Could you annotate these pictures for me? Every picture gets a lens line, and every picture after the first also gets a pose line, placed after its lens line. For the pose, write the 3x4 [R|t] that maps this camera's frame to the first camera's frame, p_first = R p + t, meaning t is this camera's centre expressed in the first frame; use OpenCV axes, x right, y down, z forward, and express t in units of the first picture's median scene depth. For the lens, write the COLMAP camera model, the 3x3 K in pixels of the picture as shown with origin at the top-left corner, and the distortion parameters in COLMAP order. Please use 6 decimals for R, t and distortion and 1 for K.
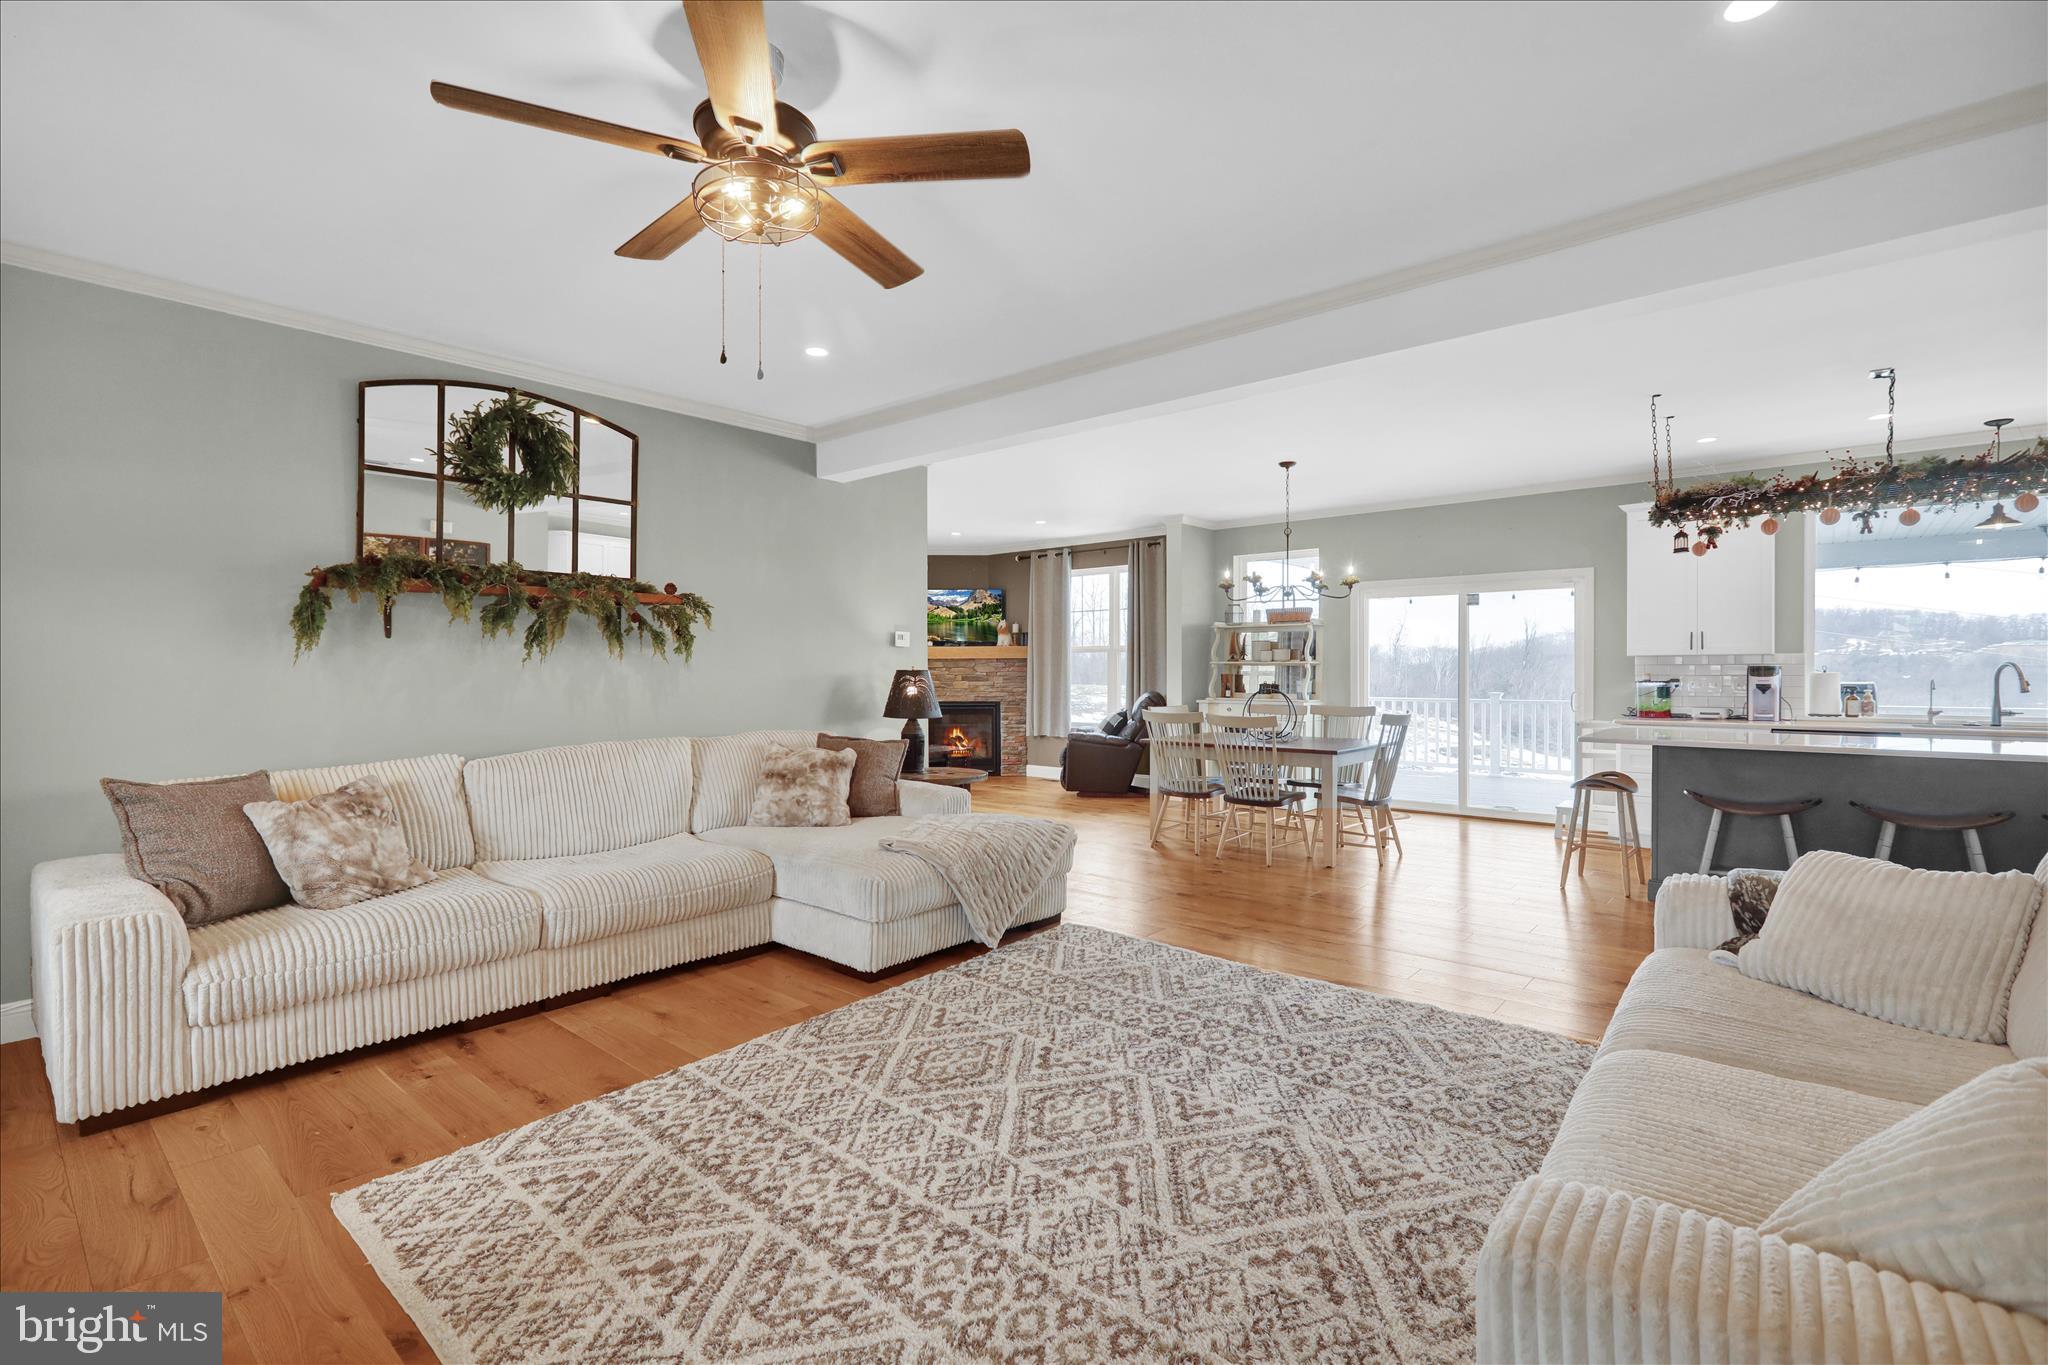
lens RADIAL K [[934.8, 0, 1016.1], [0, 934.8, 684.3], [0, 0, 1]] dist [-0.003101, 0.000855]
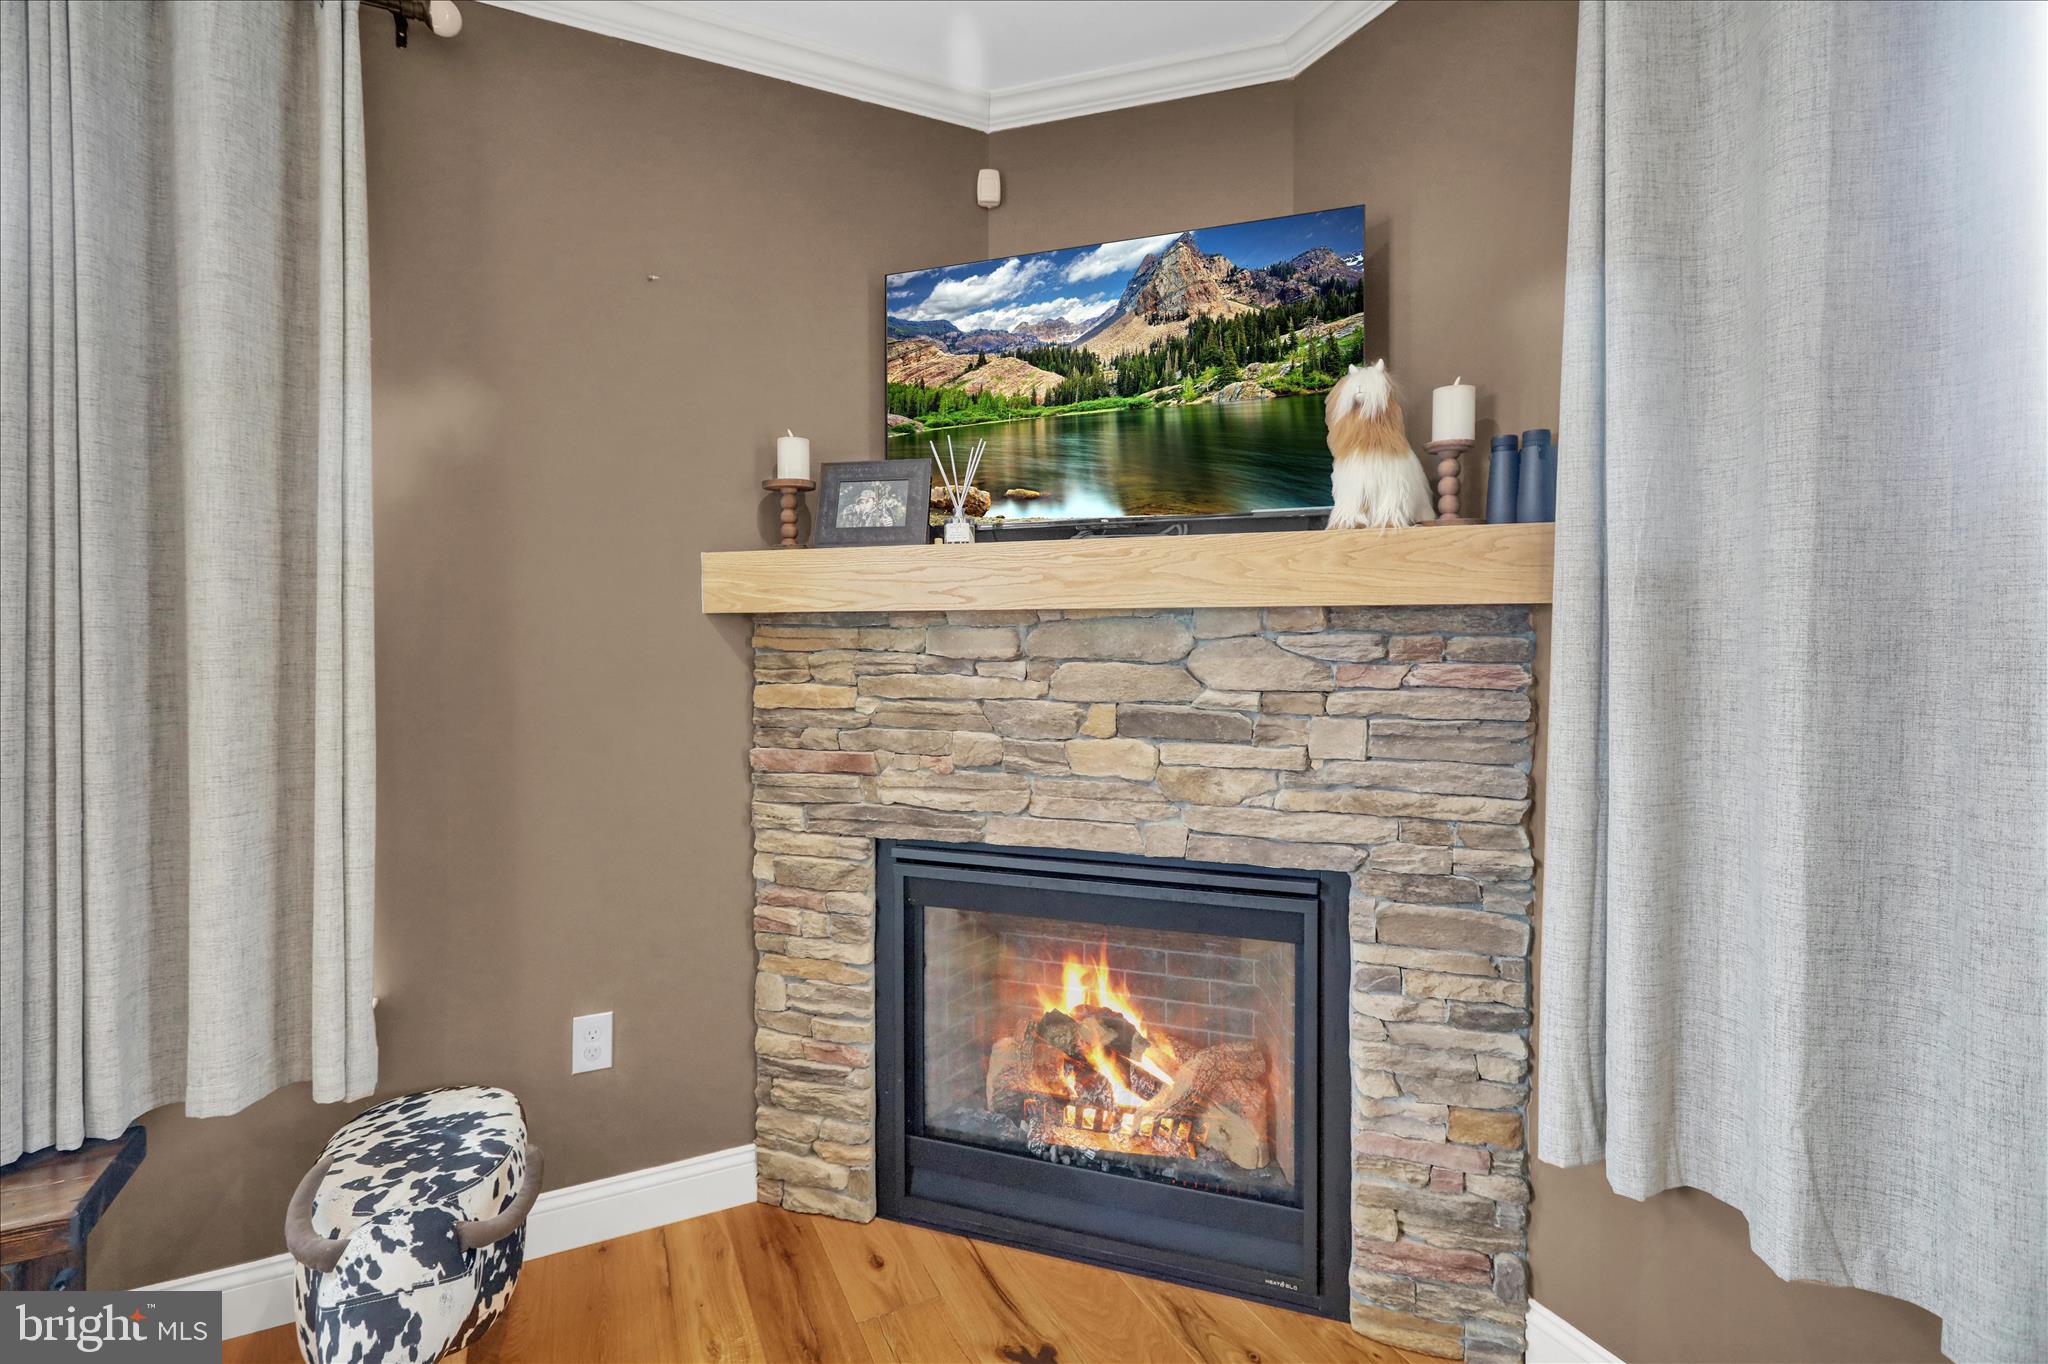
lens RADIAL K [[934.8, 0, 1004.7], [0, 934.8, 637.5], [0, 0, 1]] dist [-0.003101, 0.000855]
pose [[0.917809, 0.003915, -0.397004, -0.009726], [-0.007999, 0.999931, -0.008632, -0.026465], [0.396943, 0.011098, 0.917776, 1.063282]]
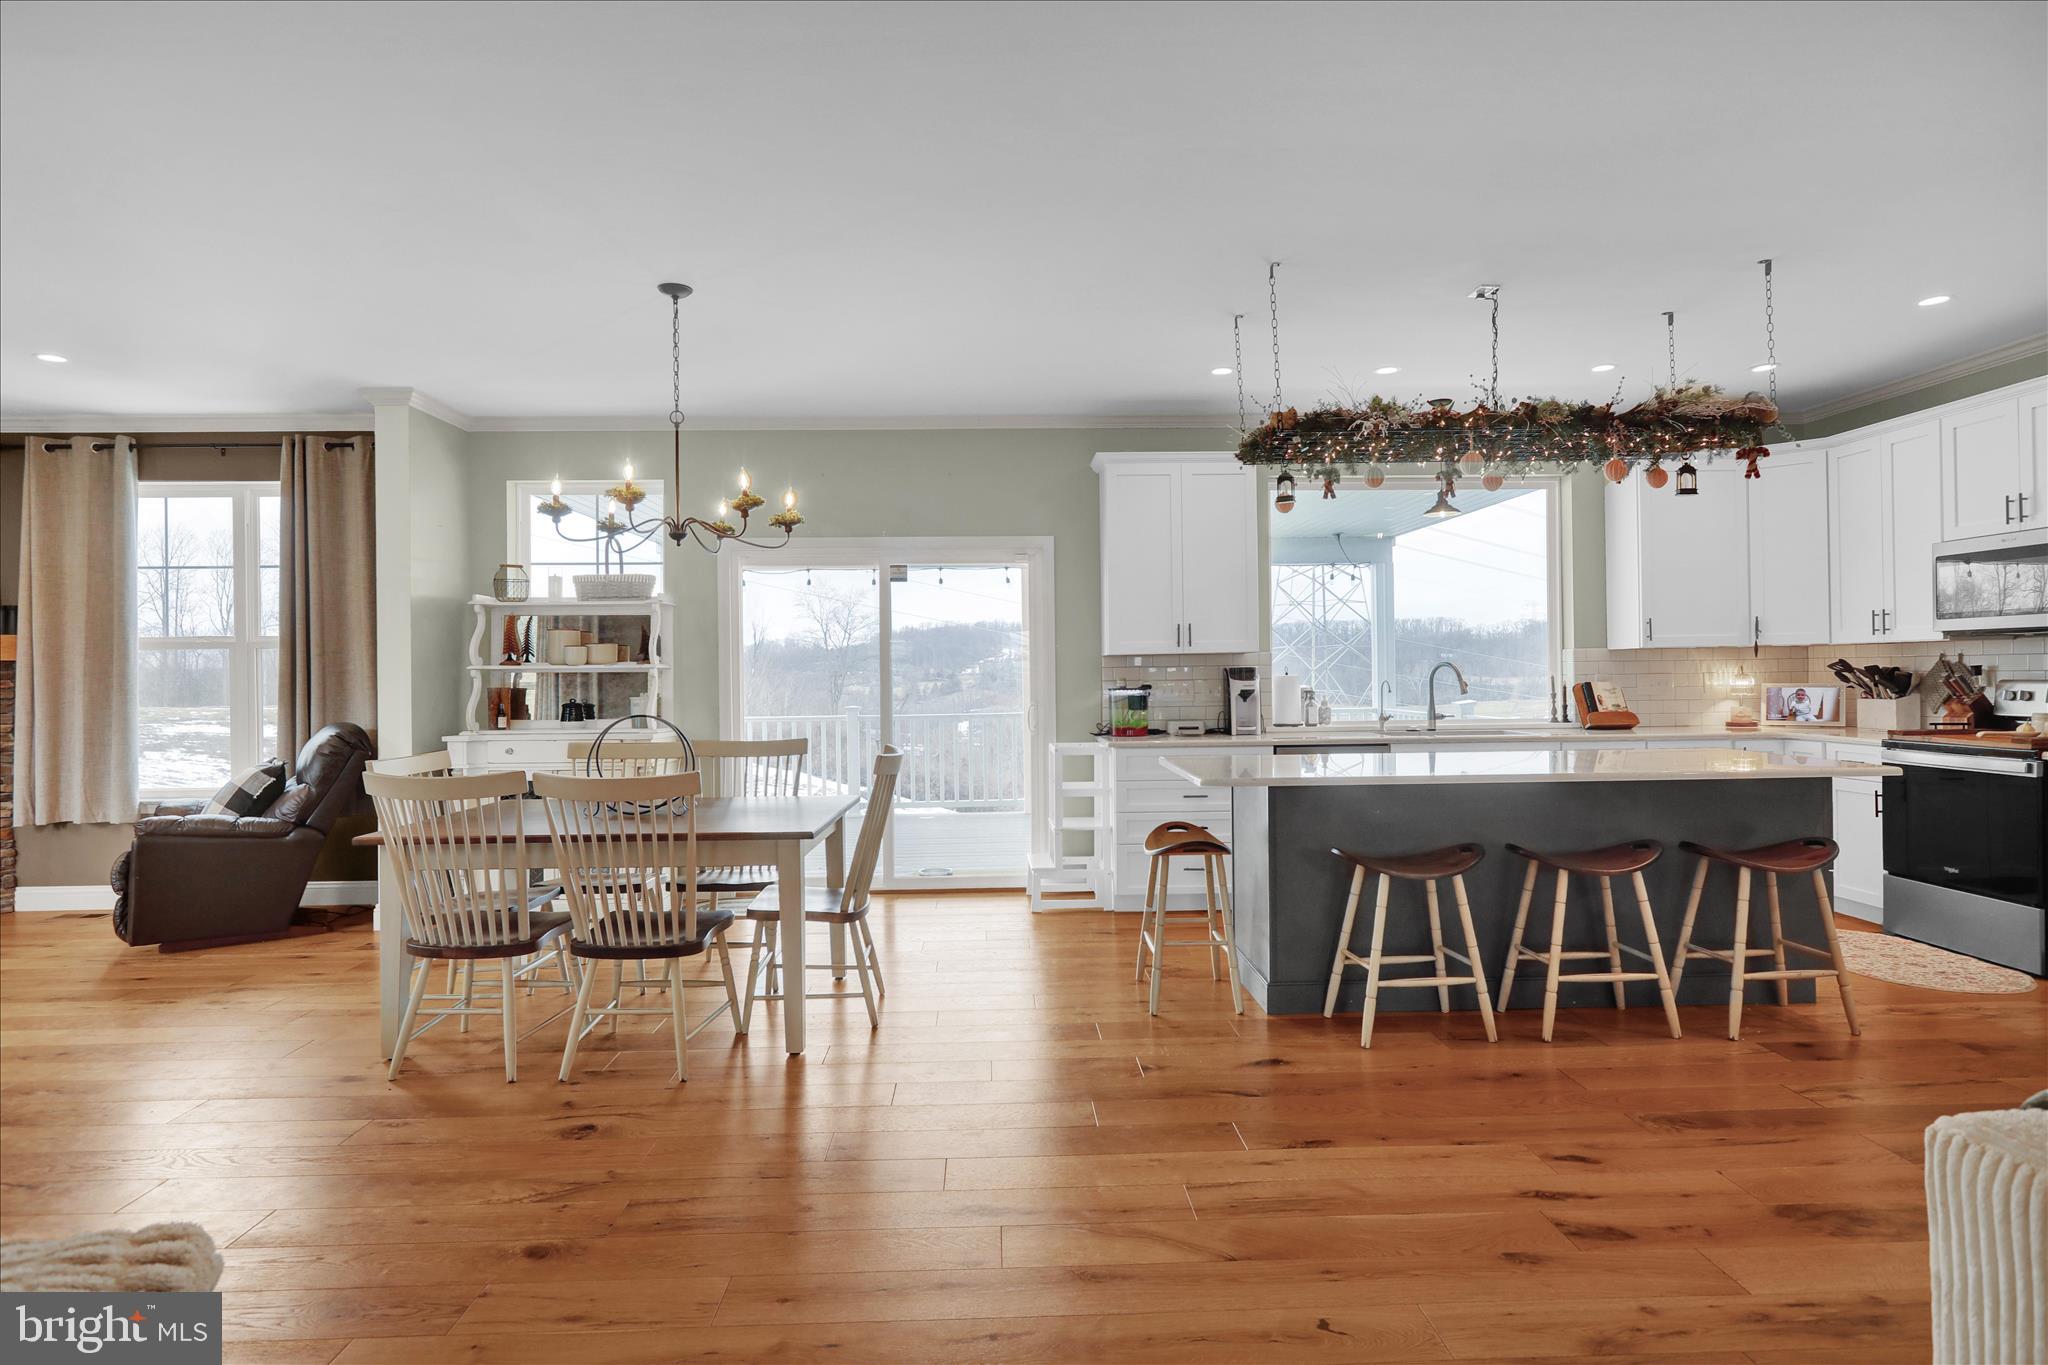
lens RADIAL K [[1082.8, 0, 1027.0], [0, 1082.8, 667.2], [0, 0, 1]] dist [-0.000508, 0.000360]
pose [[0.726630, -0.002735, 0.687024, 0.009234], [0.021969, 0.999573, -0.019255, -0.004127], [-0.686678, 0.029085, 0.726380, 0.327909]]
